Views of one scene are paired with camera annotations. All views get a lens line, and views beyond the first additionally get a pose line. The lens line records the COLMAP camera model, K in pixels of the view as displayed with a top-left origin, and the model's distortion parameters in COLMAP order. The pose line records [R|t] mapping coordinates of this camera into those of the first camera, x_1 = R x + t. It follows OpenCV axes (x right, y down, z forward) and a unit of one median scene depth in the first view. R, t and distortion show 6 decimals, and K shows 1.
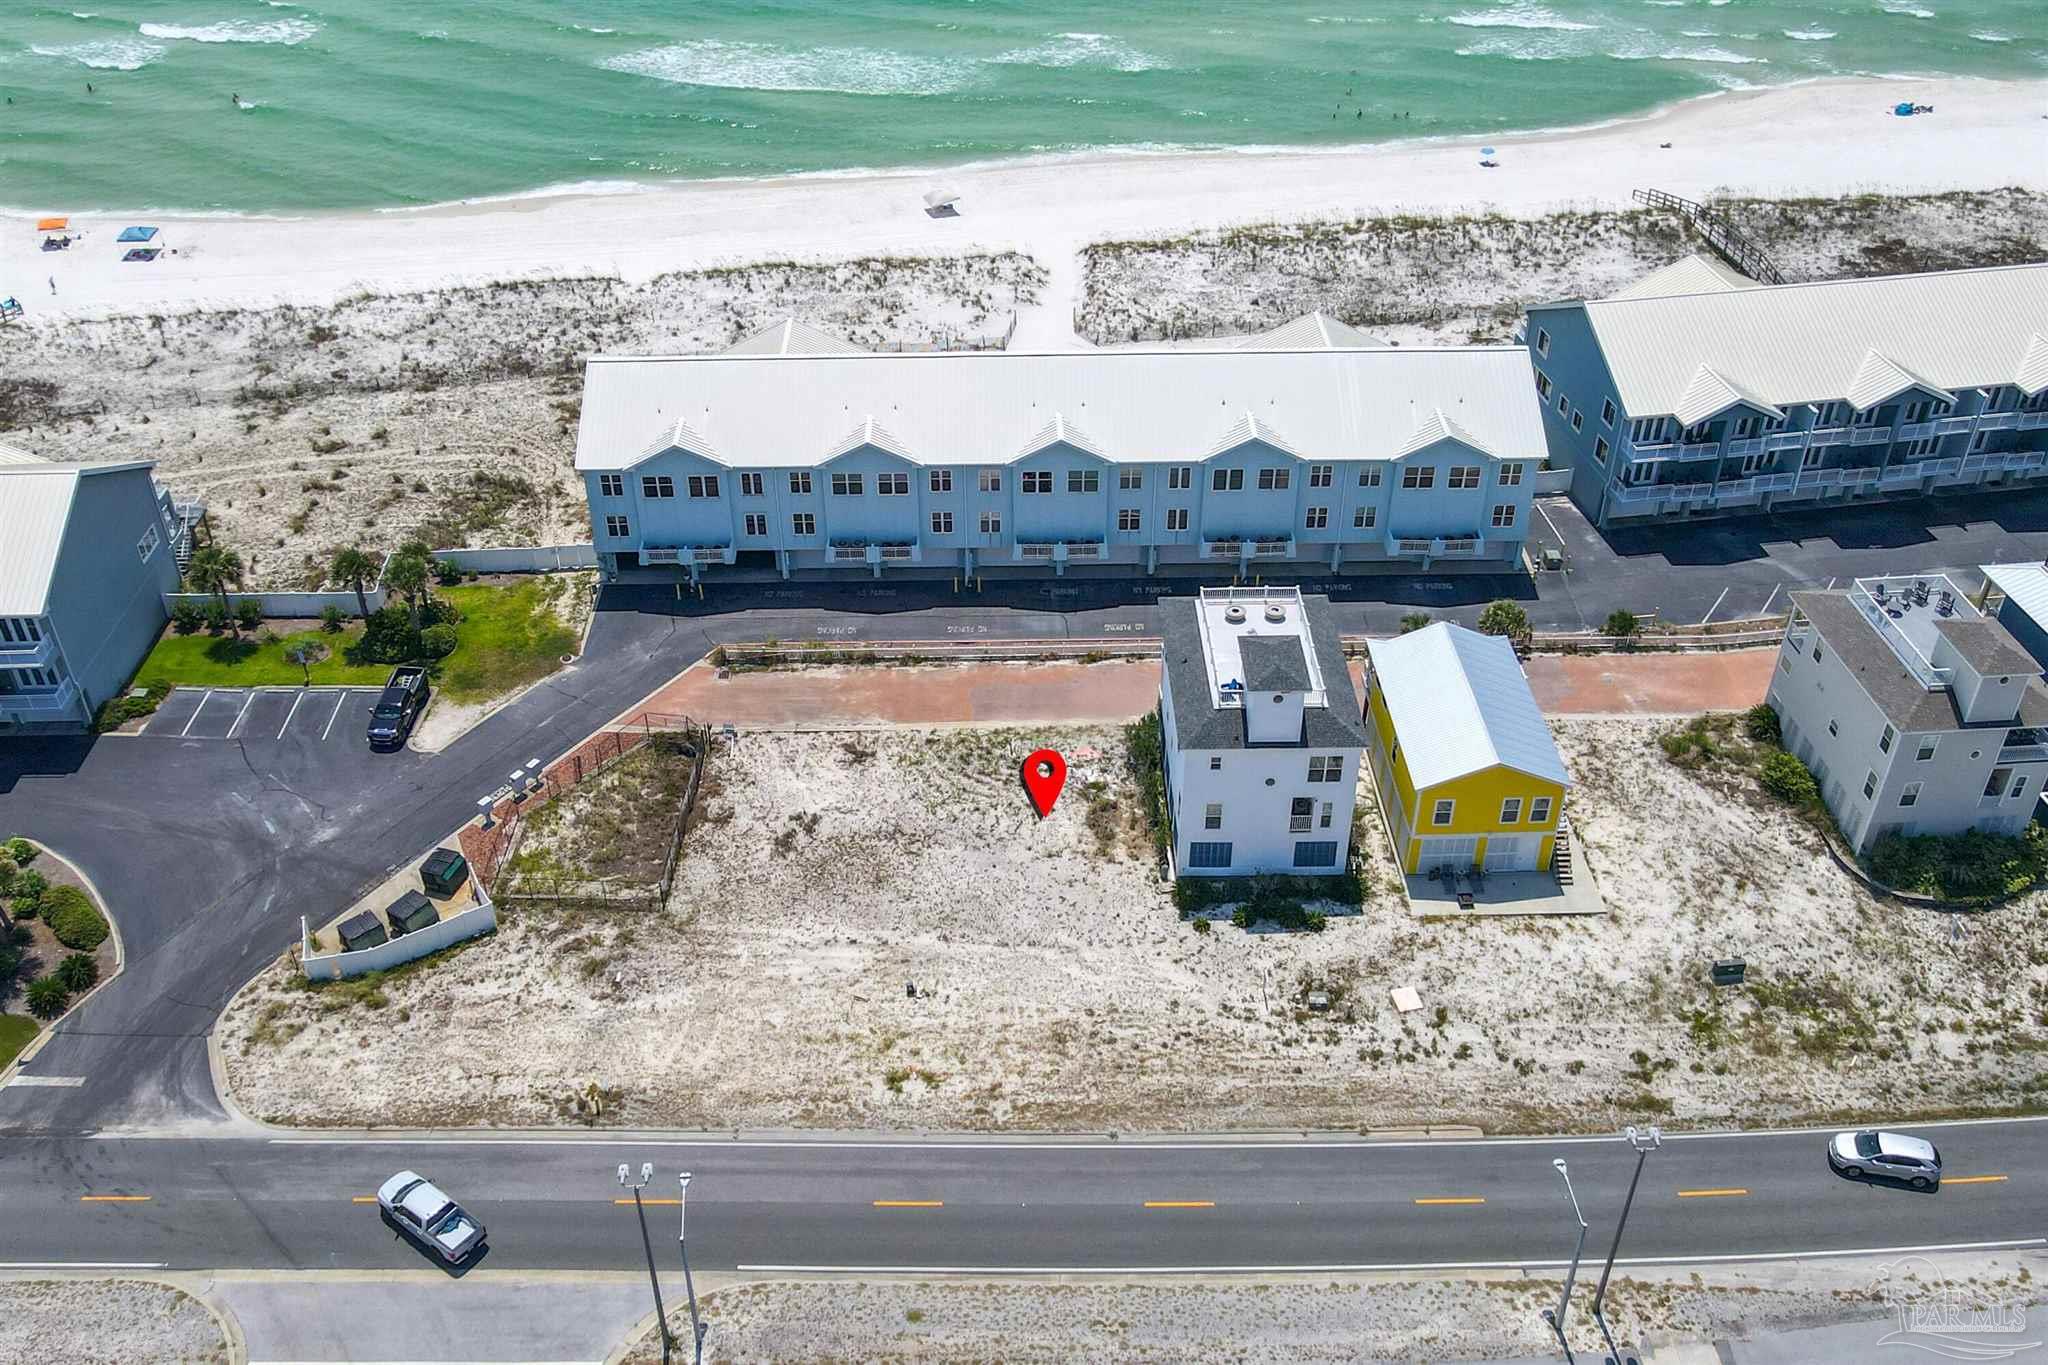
lens RADIAL K [[1778.2, 0, 1016.0], [0, 1778.2, 694.7], [0, 0, 1]] dist [-0.017299, 0.066816]
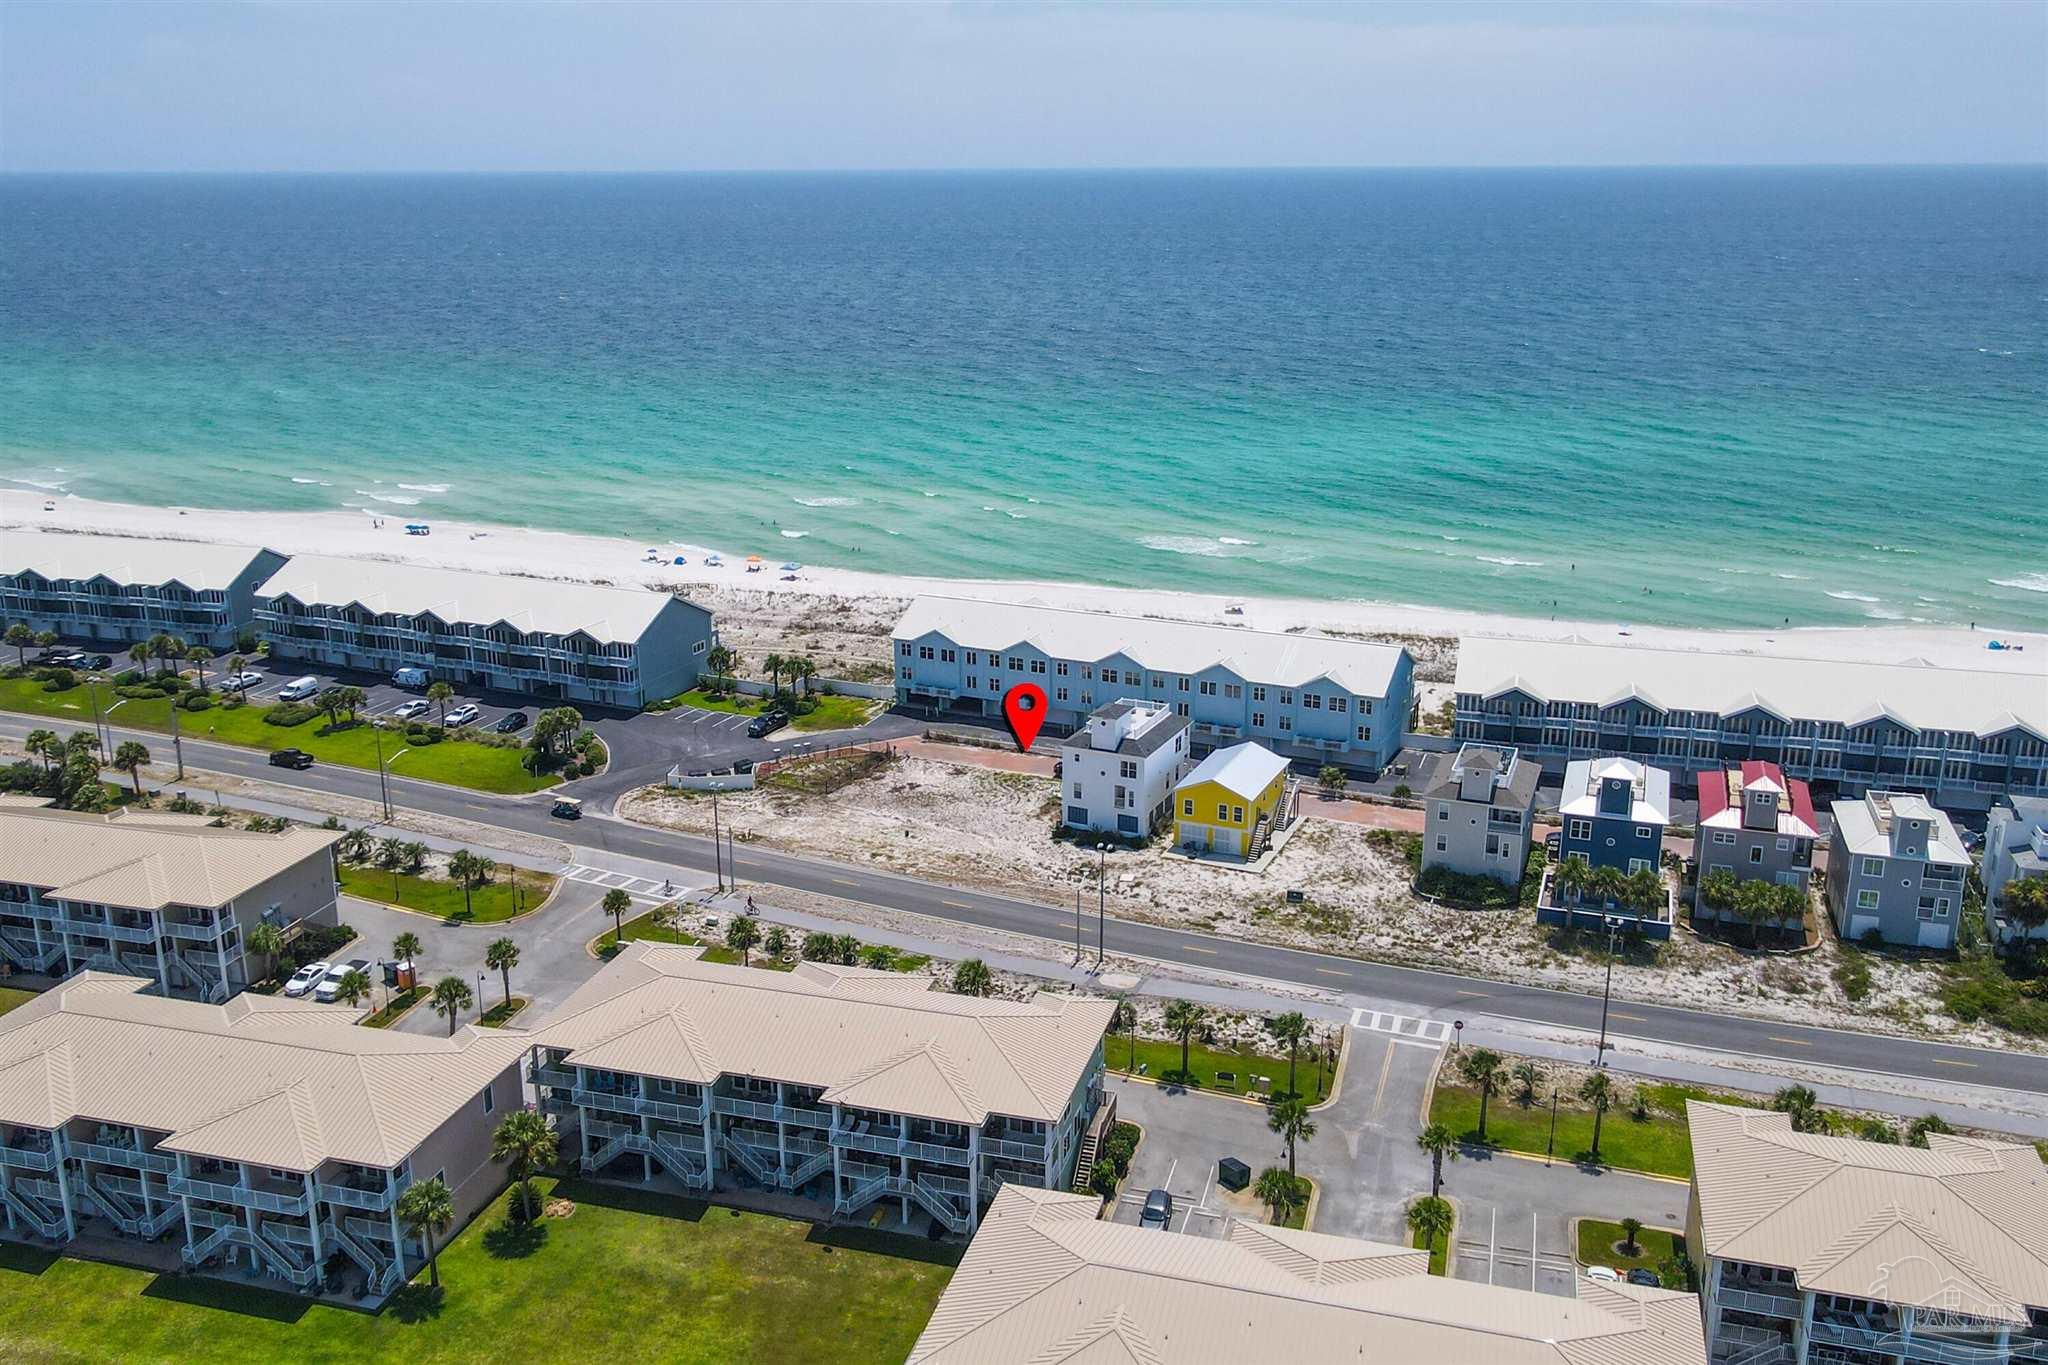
lens RADIAL K [[1796.5, 0, 1024.0], [0, 1796.5, 682.5], [0, 0, 1]] dist [0.011046, 0.007572]
pose [[0.898783, 0.124796, -0.420256, 0.847587], [-0.261224, 0.922312, -0.284784, 0.520840], [0.352068, 0.365740, 0.861558, -0.745845]]
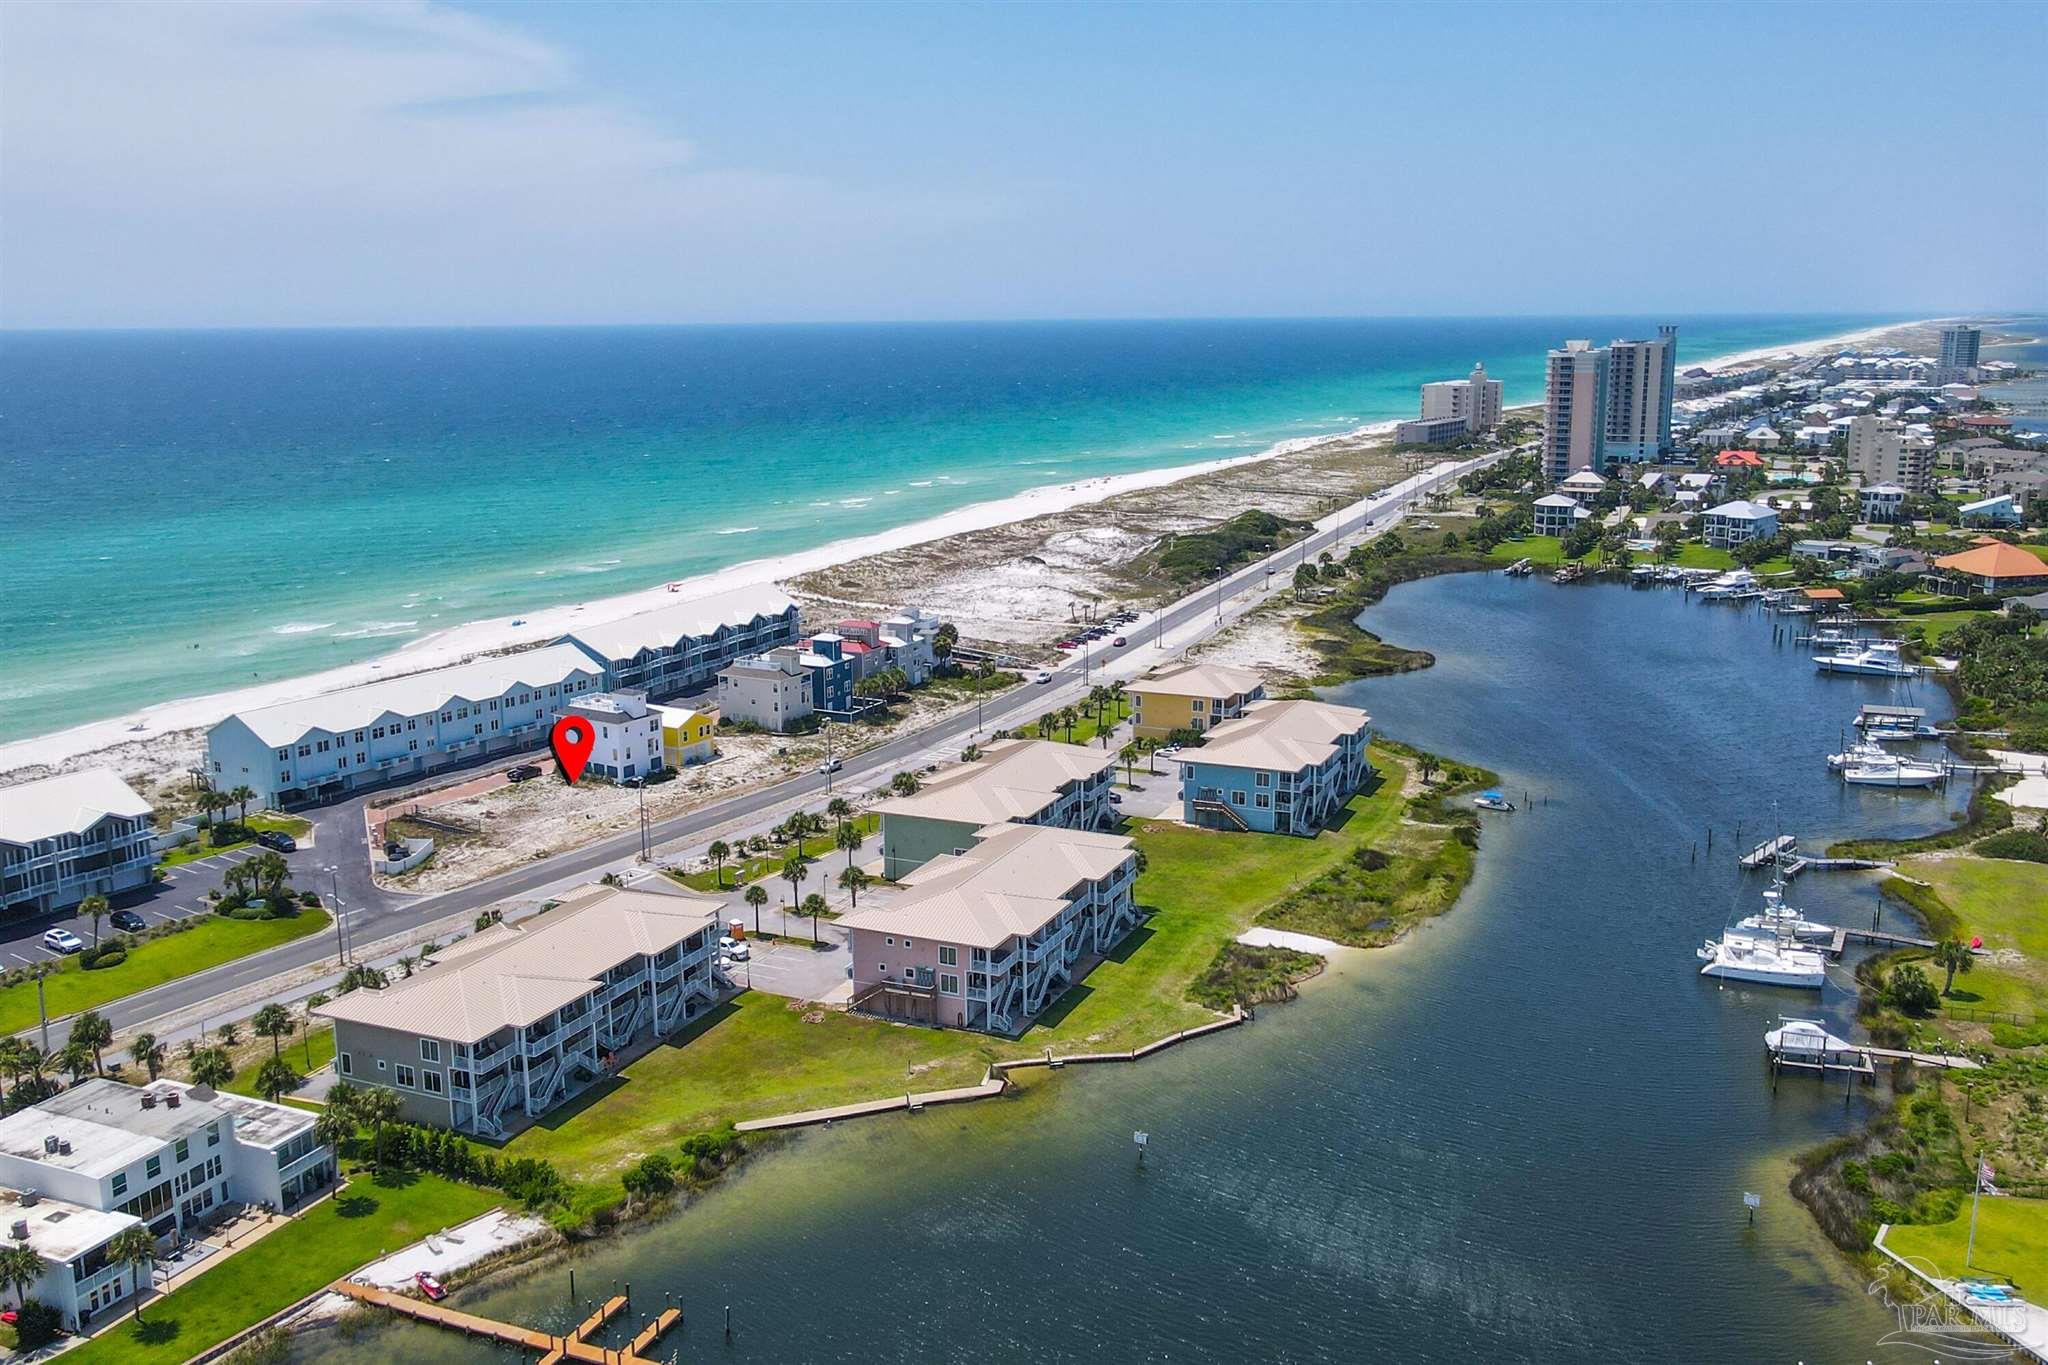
lens RADIAL K [[1796.5, 0, 1024.0], [0, 1796.5, 682.5], [0, 0, 1]] dist [0.011046, 0.007572]
pose [[0.554306, -0.164890, 0.815816, -1.757650], [0.494423, 0.853728, -0.163383, 0.710660], [-0.669545, 0.493922, 0.554752, -0.987807]]
